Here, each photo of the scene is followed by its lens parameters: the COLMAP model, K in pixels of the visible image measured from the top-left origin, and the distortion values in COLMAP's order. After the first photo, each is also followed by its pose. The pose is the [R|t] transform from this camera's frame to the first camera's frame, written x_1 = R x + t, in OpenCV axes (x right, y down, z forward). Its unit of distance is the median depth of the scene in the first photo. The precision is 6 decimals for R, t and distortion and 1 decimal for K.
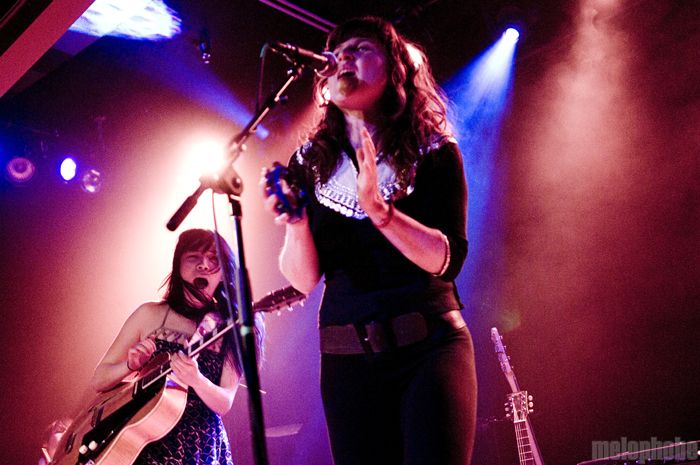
lens RADIAL K [[985.3, 0, 324.4], [0, 985.3, 231.7], [0, 0, 1]] dist [0.211847, 0.046506]
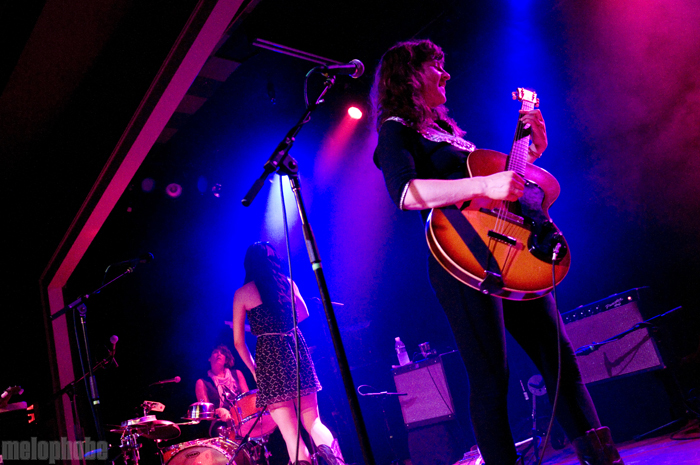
lens RADIAL K [[595.1, 0, 350.0], [0, 595.1, 232.5], [0, 0, 1]] dist [-0.005207, -0.001375]
pose [[0.985429, -0.165761, -0.038127, 0.005039], [0.167521, 0.984657, 0.048861, 0.014307], [0.029442, -0.054536, 0.998078, 0.142286]]
